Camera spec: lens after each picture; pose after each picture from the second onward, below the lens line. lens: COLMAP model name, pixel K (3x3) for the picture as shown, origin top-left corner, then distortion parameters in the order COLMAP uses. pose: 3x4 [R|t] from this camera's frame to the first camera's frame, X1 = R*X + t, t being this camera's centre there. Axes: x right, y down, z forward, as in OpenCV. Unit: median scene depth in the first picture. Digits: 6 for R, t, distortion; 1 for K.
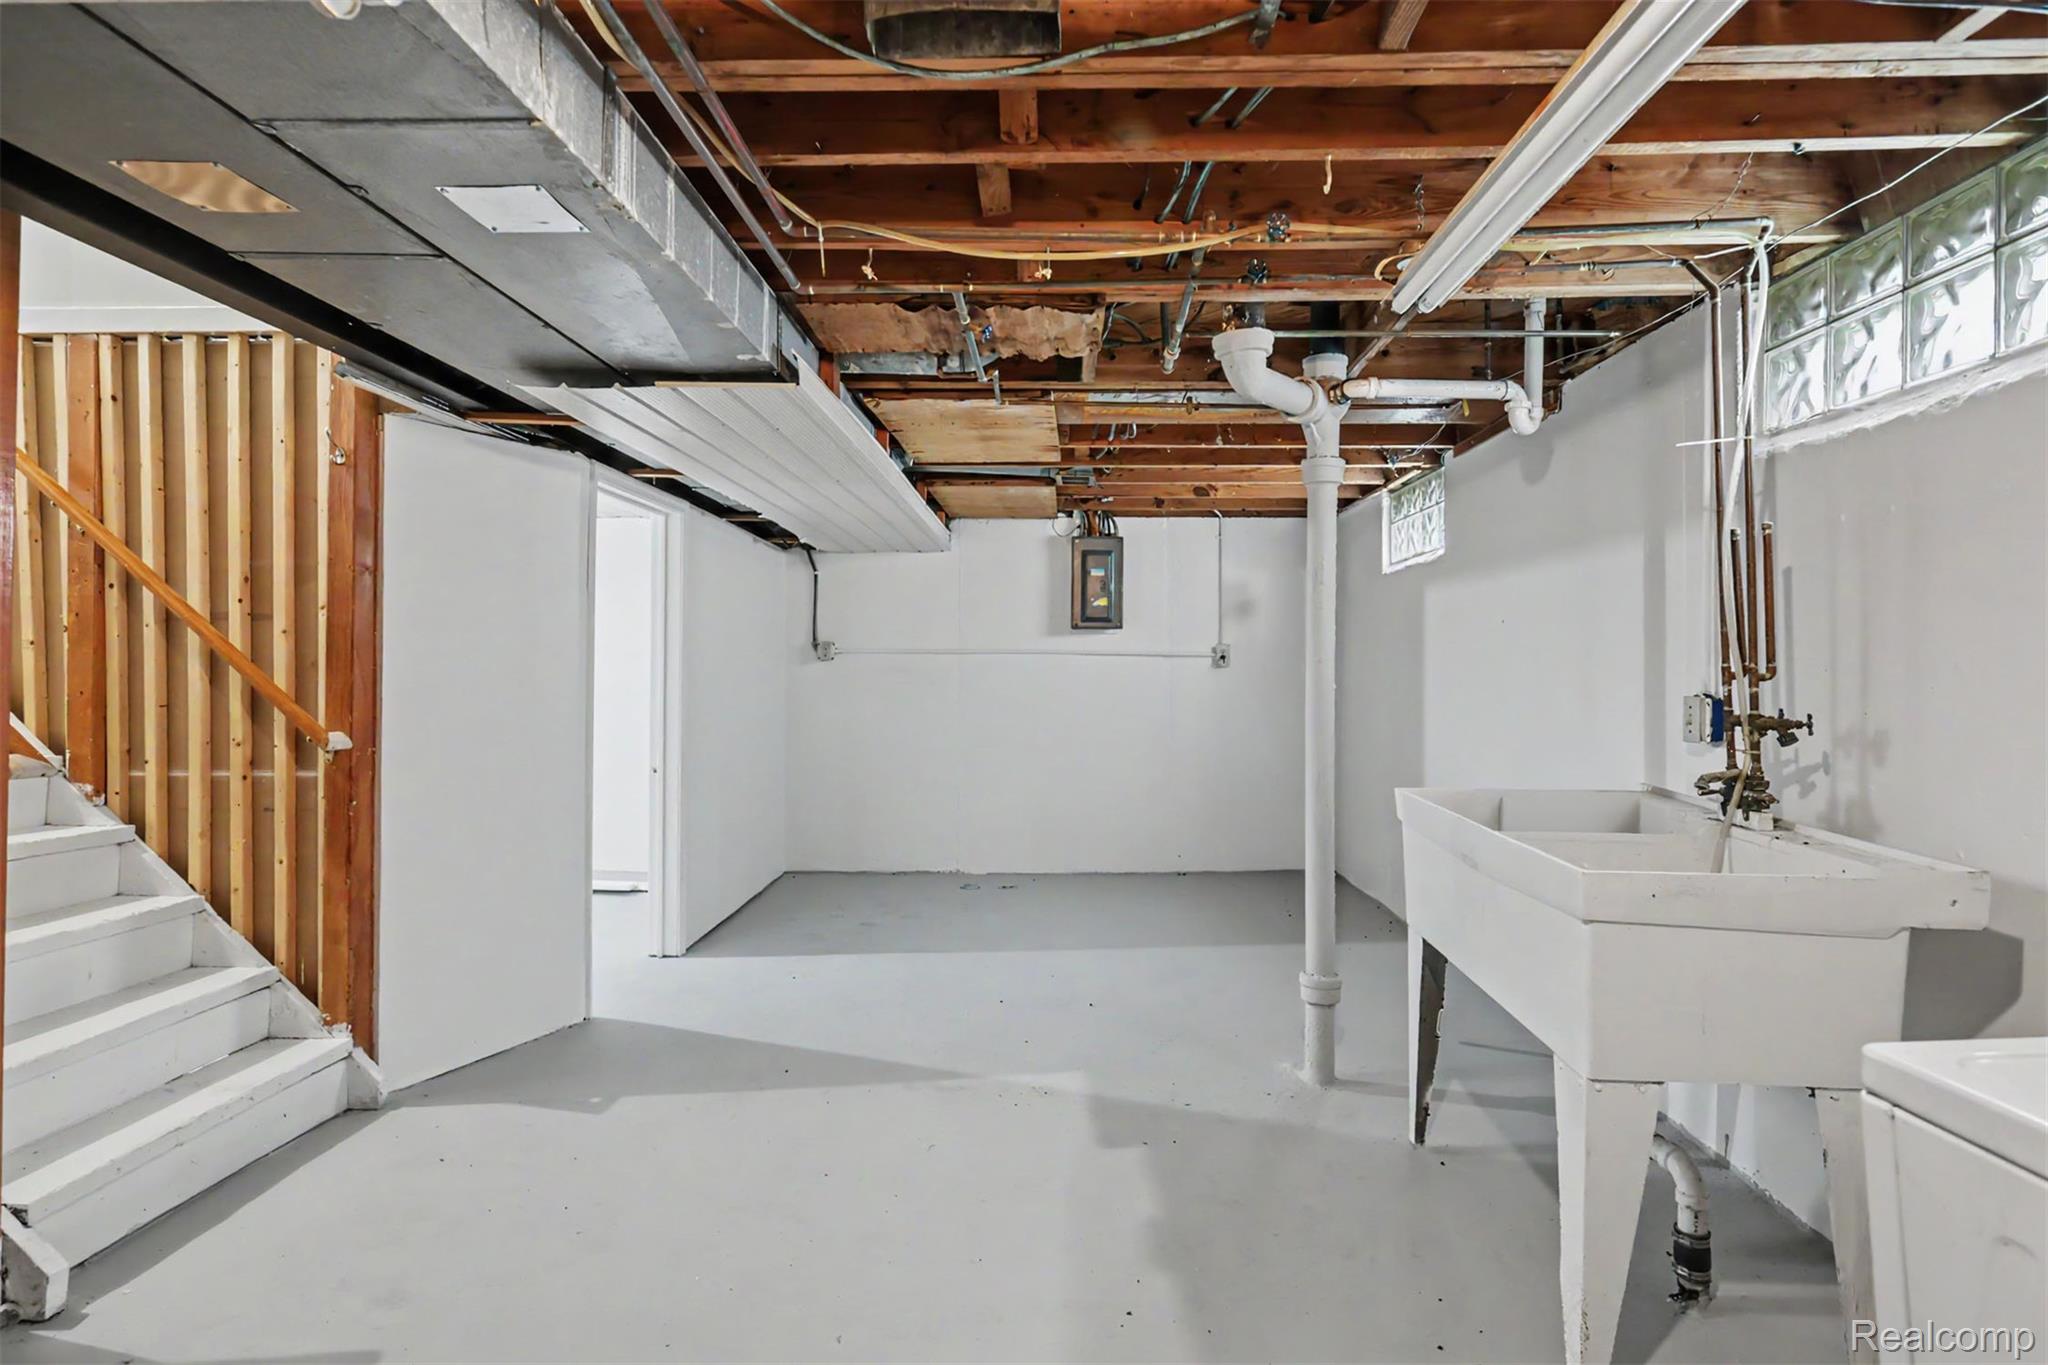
lens RADIAL K [[1045.8, 0, 1021.5], [0, 1045.8, 678.8], [0, 0, 1]] dist [-0.002707, -0.000455]
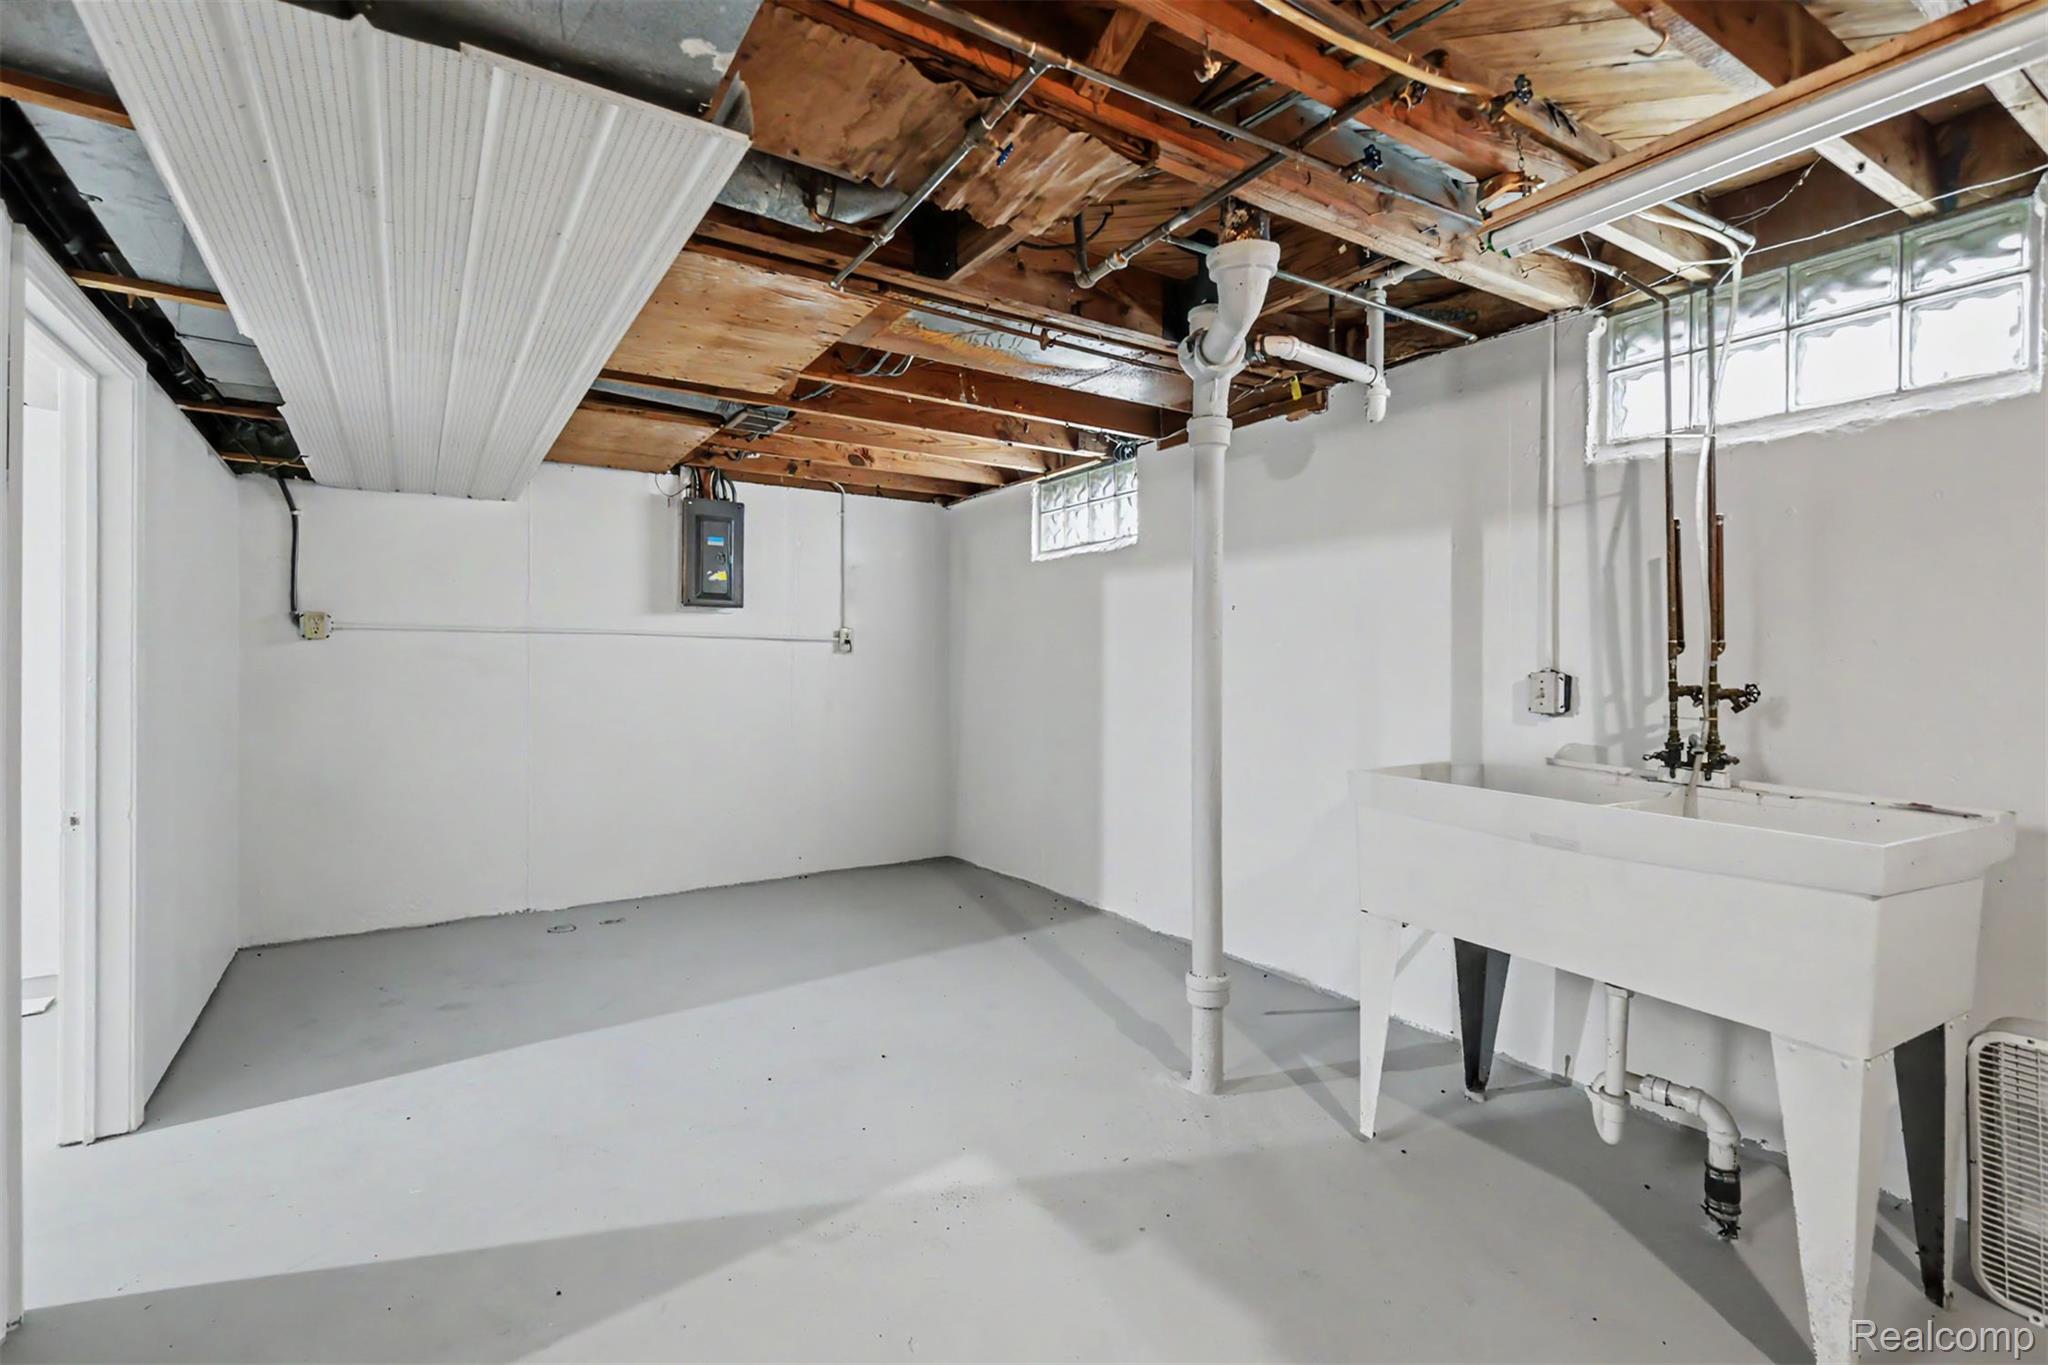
lens RADIAL K [[950.1, 0, 1024.0], [0, 950.1, 682.5], [0, 0, 1]] dist [0.002101, -0.000206]
pose [[0.816671, -0.010746, 0.577003, -0.223284], [0.003758, 0.999904, 0.013303, 0.006766], [-0.577091, -0.008696, 0.816634, 0.270501]]
